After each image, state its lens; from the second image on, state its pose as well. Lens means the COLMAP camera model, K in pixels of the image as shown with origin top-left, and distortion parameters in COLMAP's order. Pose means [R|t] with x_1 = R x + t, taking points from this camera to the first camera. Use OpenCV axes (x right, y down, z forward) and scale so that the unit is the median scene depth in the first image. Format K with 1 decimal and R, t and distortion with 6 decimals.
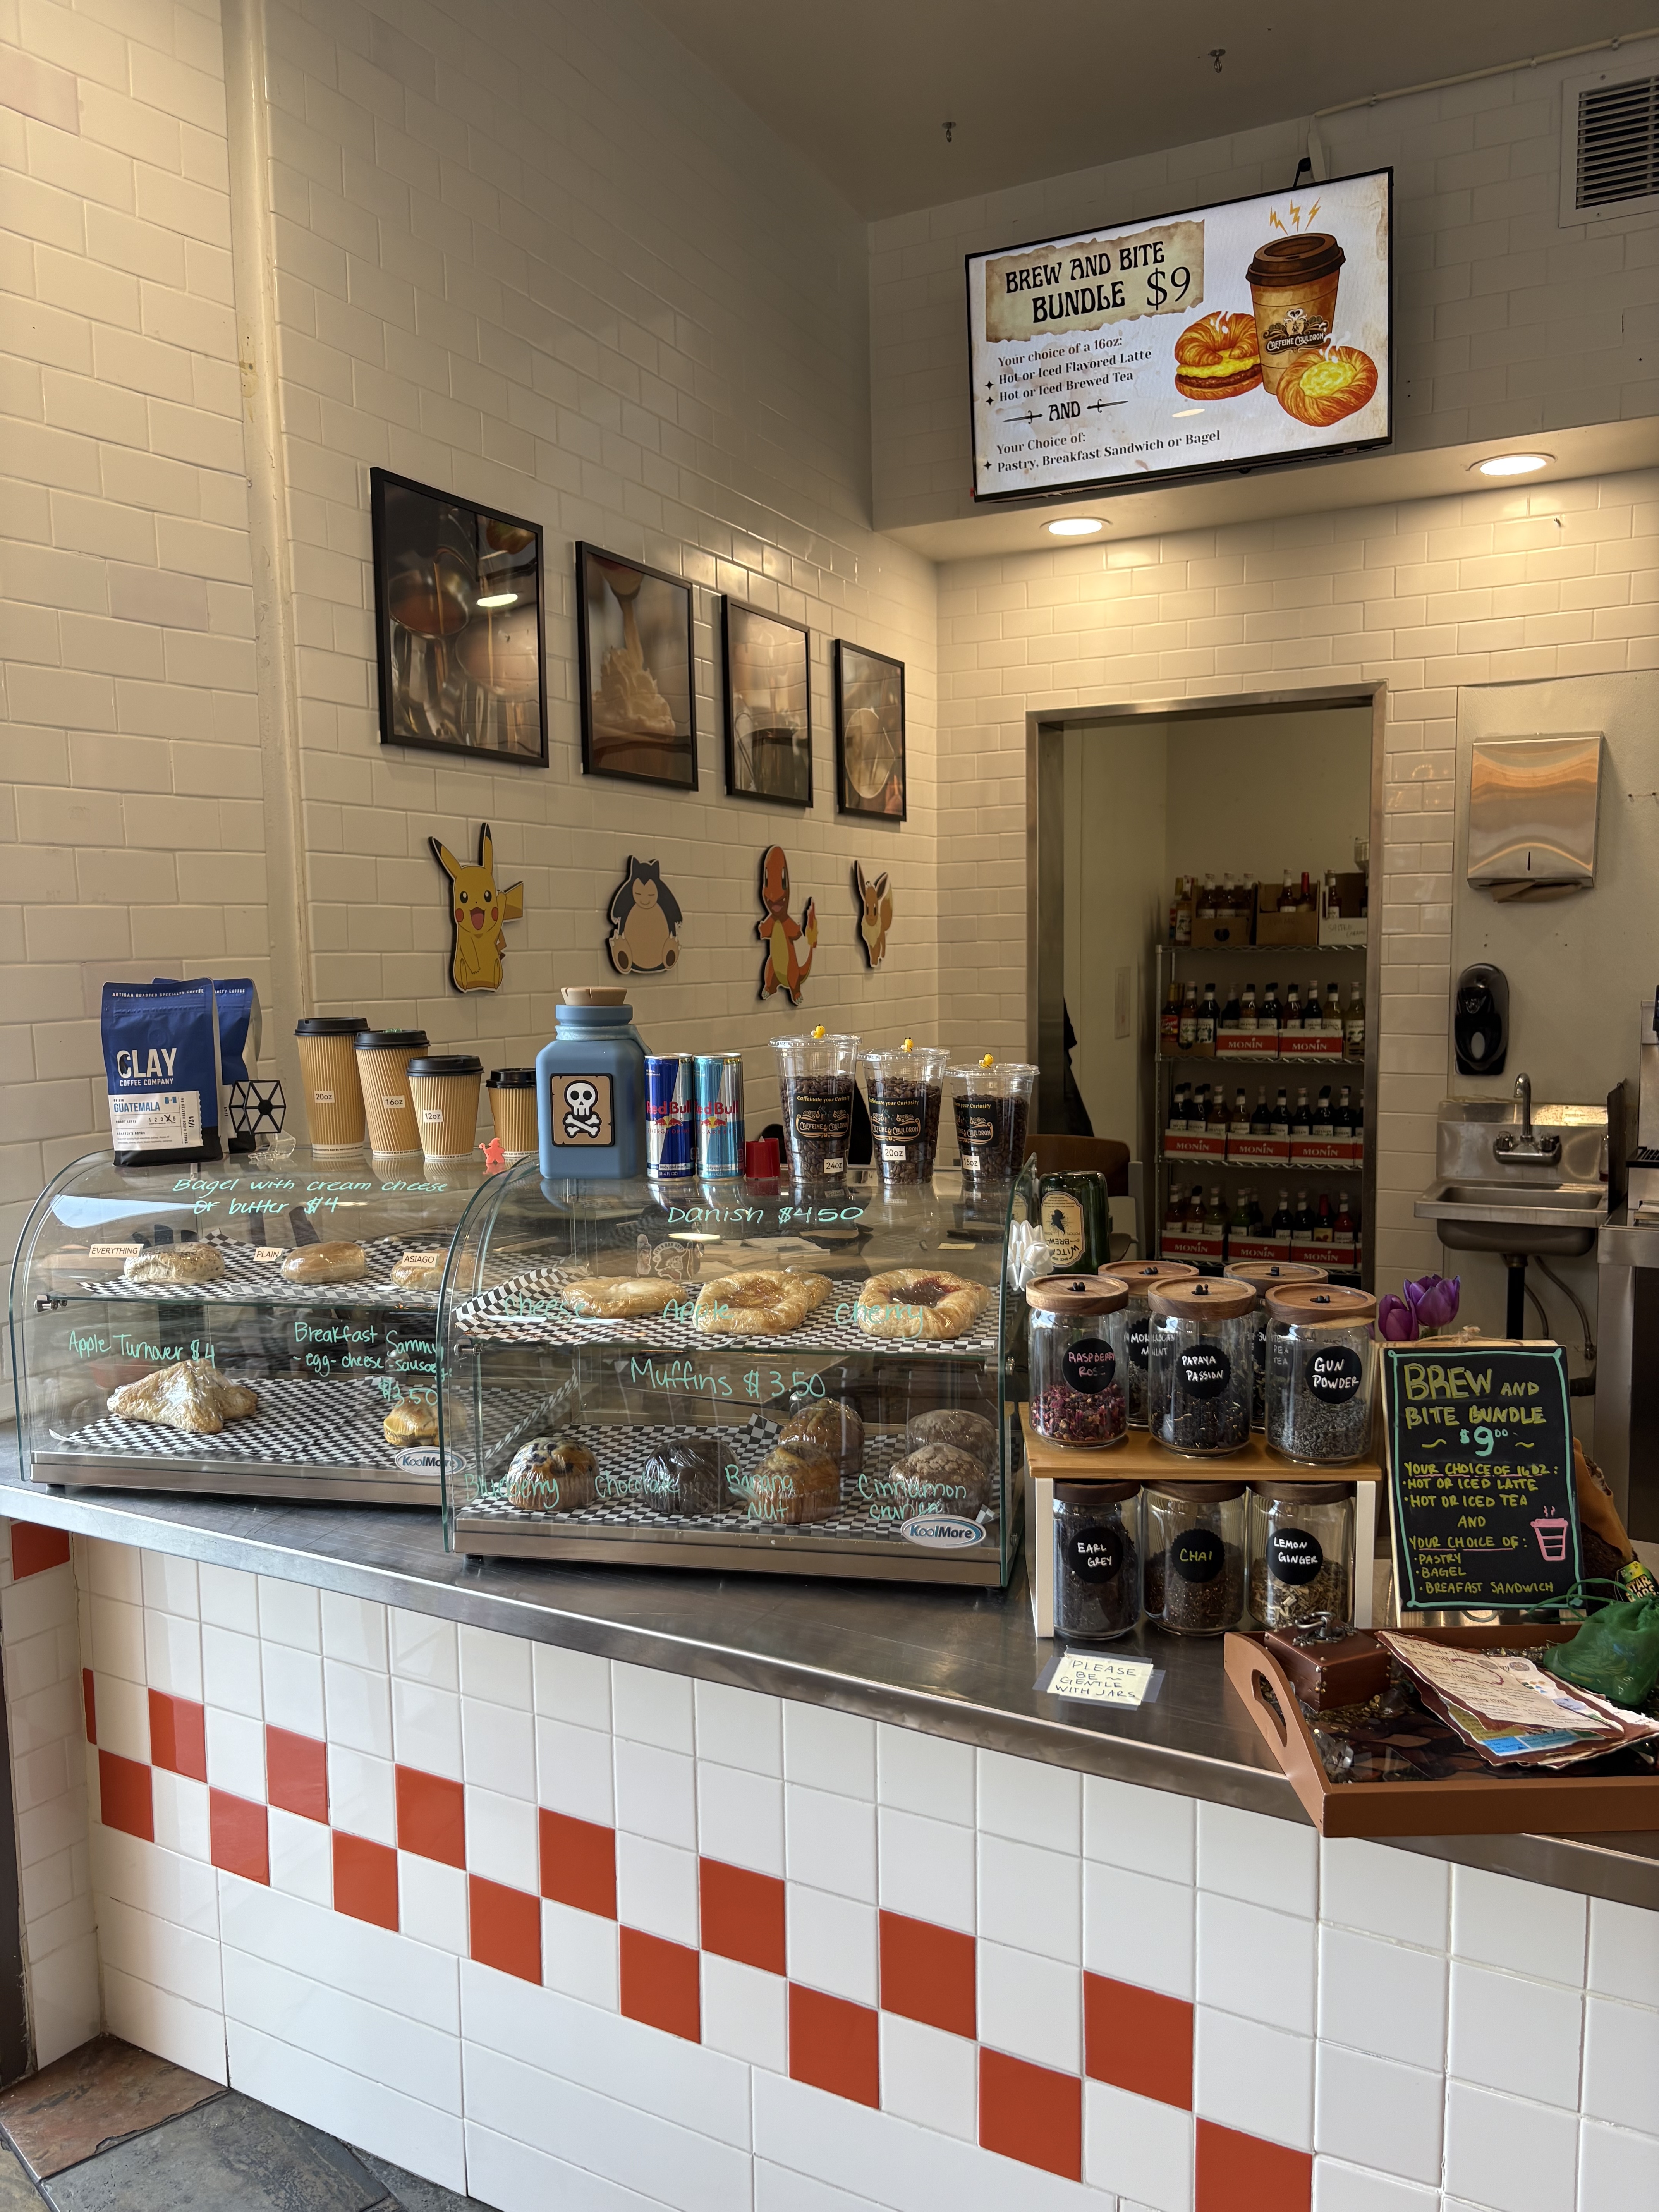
lens RADIAL K [[1670.2, 0, 826.4], [0, 1670.2, 1124.0], [0, 0, 1]] dist [0.015247, -0.015737]
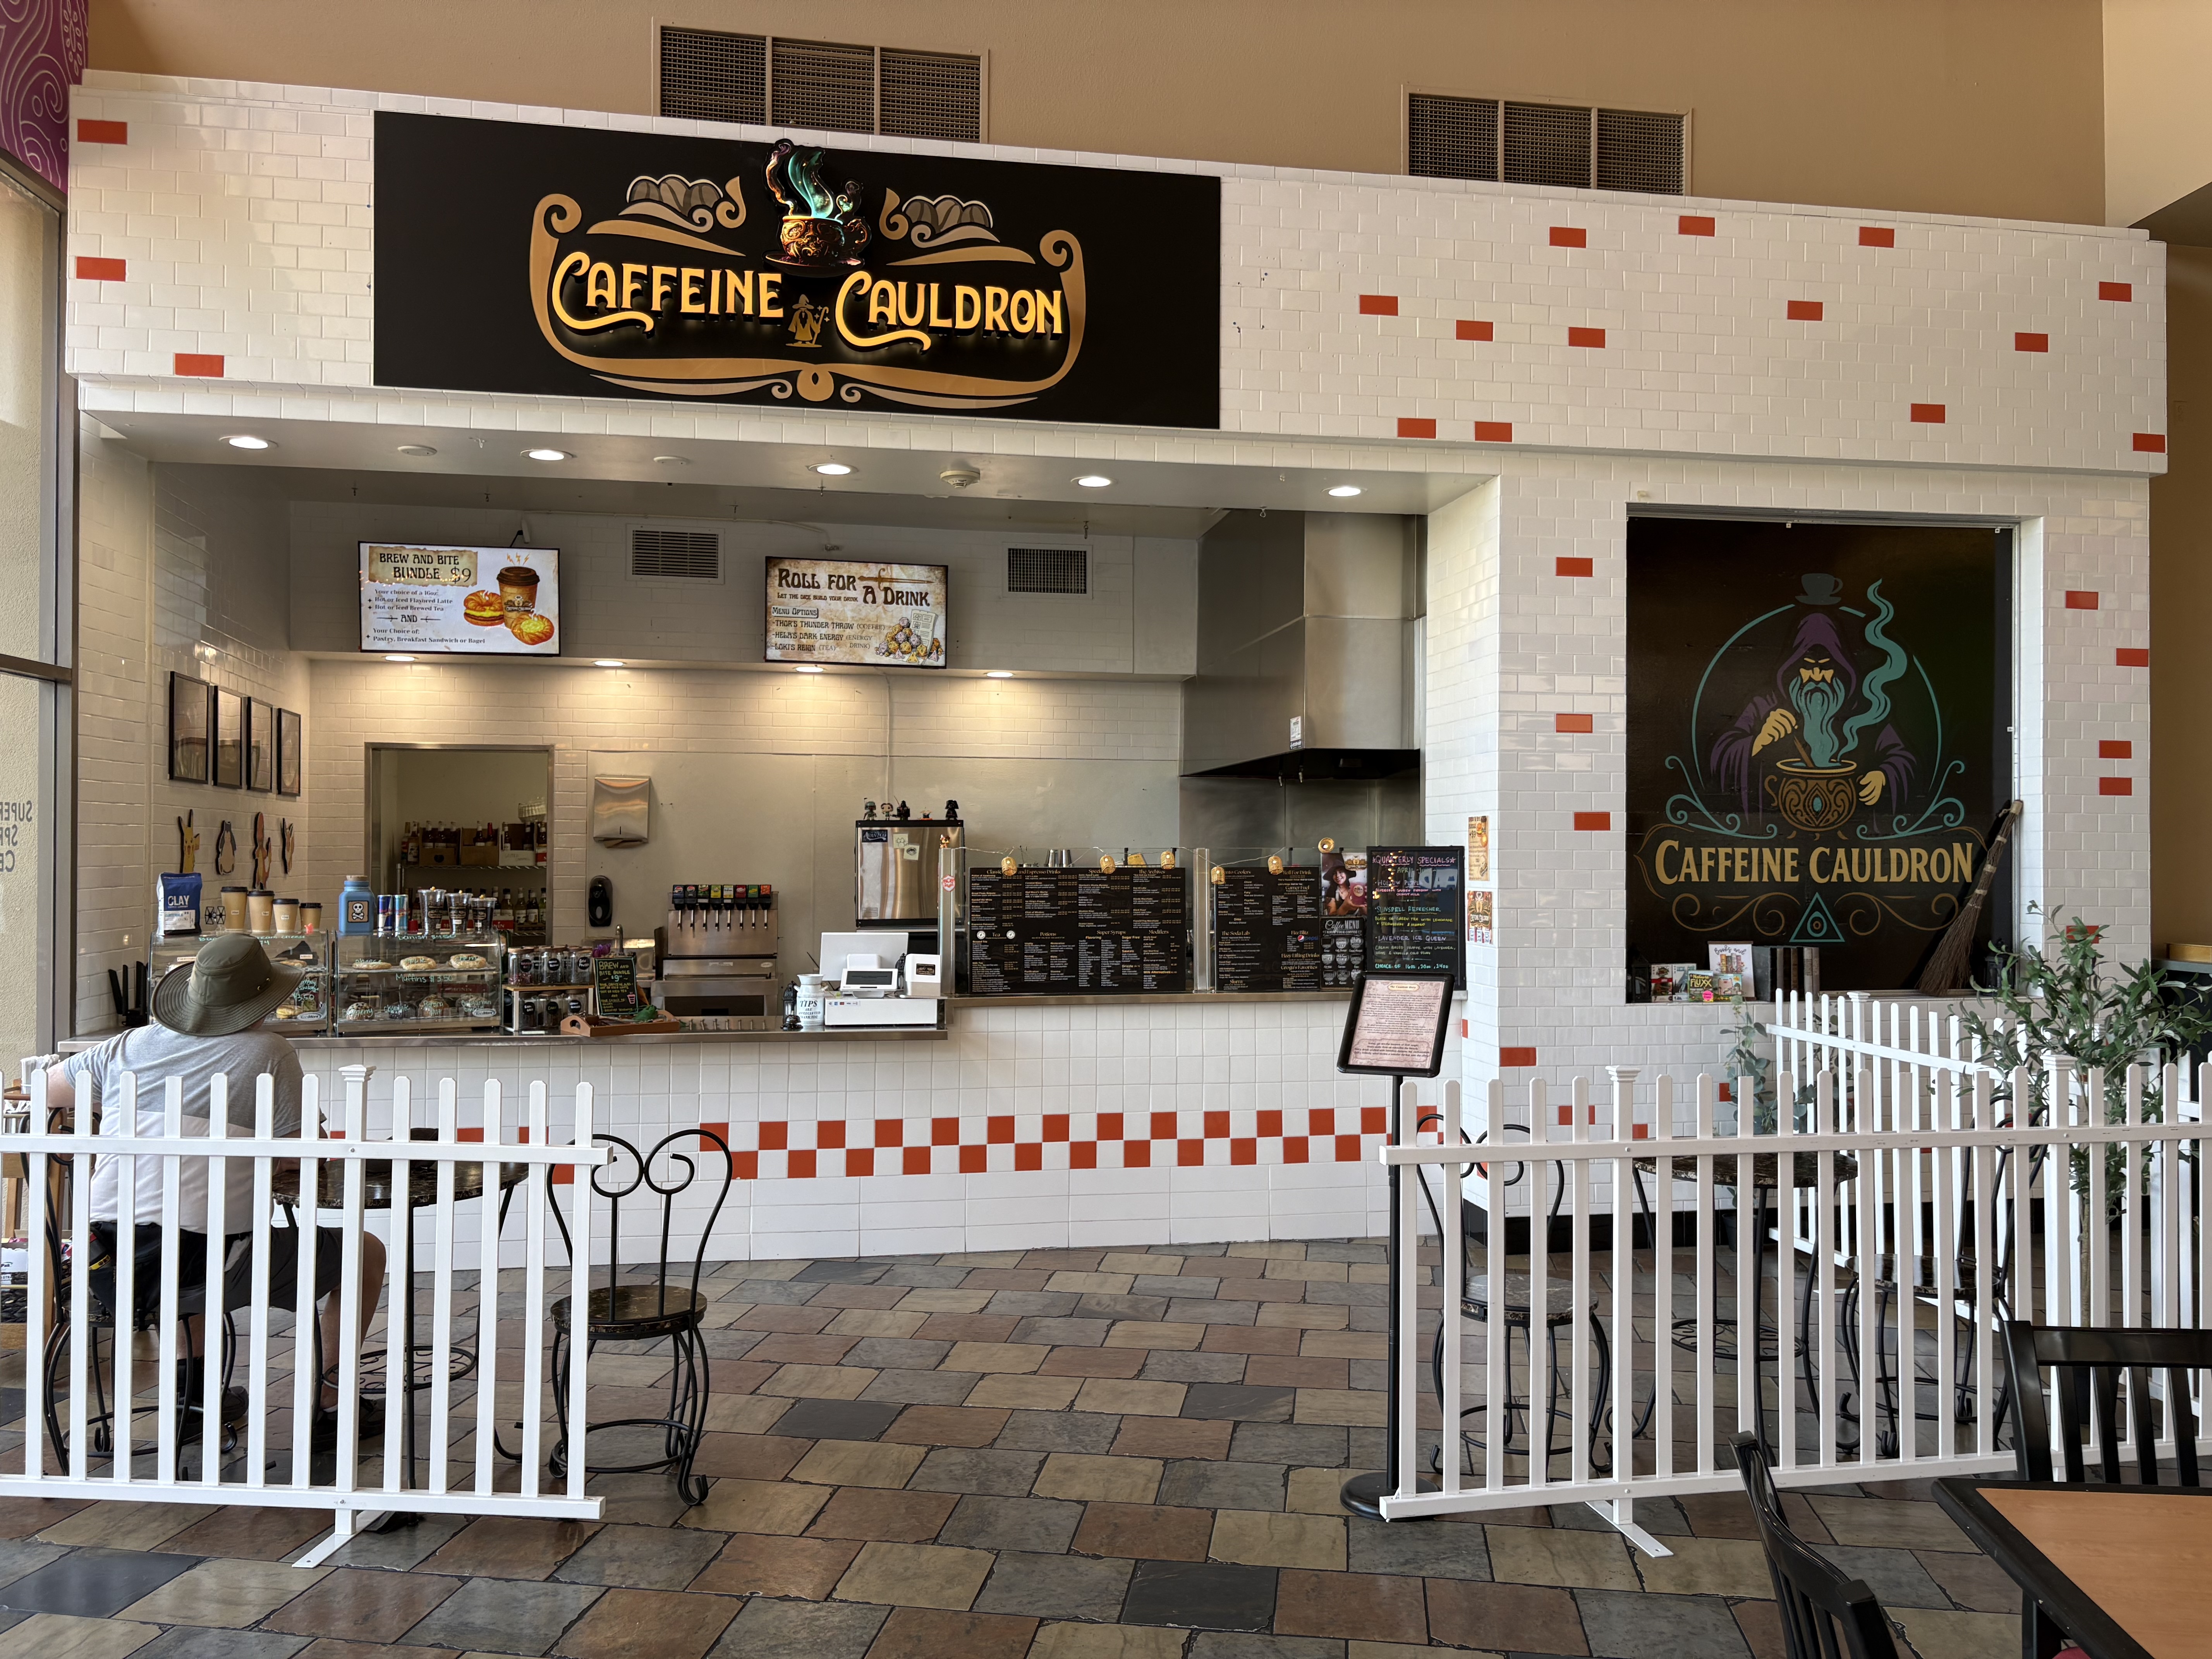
lens RADIAL K [[1670.2, 0, 1103.8], [0, 1670.2, 839.2], [0, 0, 1]] dist [0.015247, -0.015737]
pose [[0.776830, 0.025209, 0.629206, -0.531622], [0.051785, 0.993257, -0.103729, 0.132425], [-0.627578, 0.113163, 0.770286, -1.238241]]
